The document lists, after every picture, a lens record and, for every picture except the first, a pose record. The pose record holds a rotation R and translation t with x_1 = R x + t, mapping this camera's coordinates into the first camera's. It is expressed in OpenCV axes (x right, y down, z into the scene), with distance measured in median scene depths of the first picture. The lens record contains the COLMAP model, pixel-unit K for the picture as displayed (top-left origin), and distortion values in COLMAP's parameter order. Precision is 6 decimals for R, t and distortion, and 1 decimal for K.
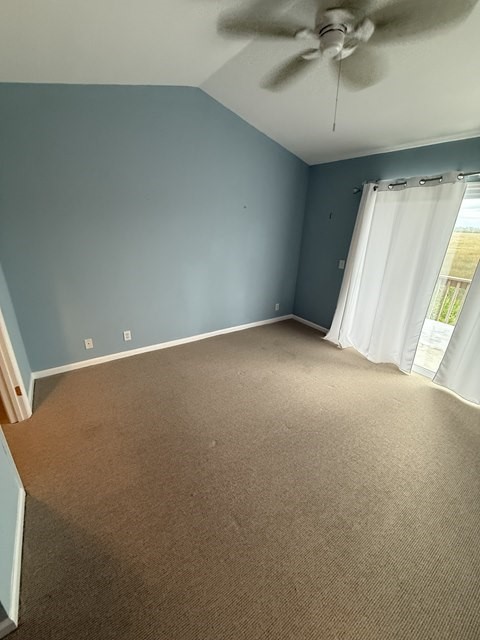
lens RADIAL K [[255.5, 0, 244.1], [0, 255.5, 319.2], [0, 0, 1]] dist [-0.000375, -0.000178]
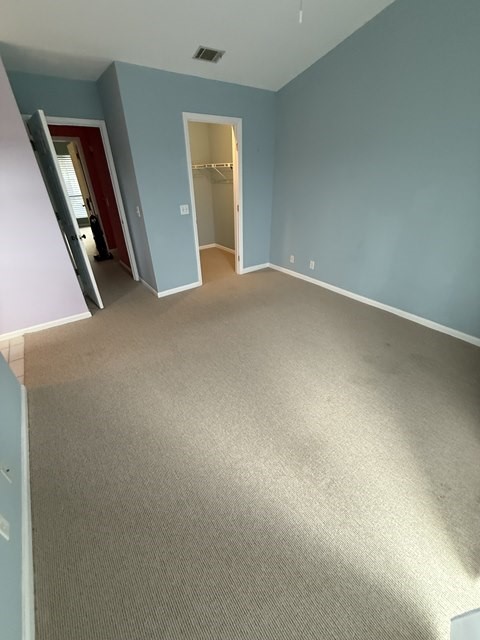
lens RADIAL K [[255.5, 0, 244.1], [0, 255.5, 319.2], [0, 0, 1]] dist [-0.000375, -0.000178]
pose [[0.039156, 0.473129, -0.880122, 0.845295], [-0.332782, 0.836691, 0.434977, -0.163456], [0.942191, 0.275857, 0.190210, 0.552448]]
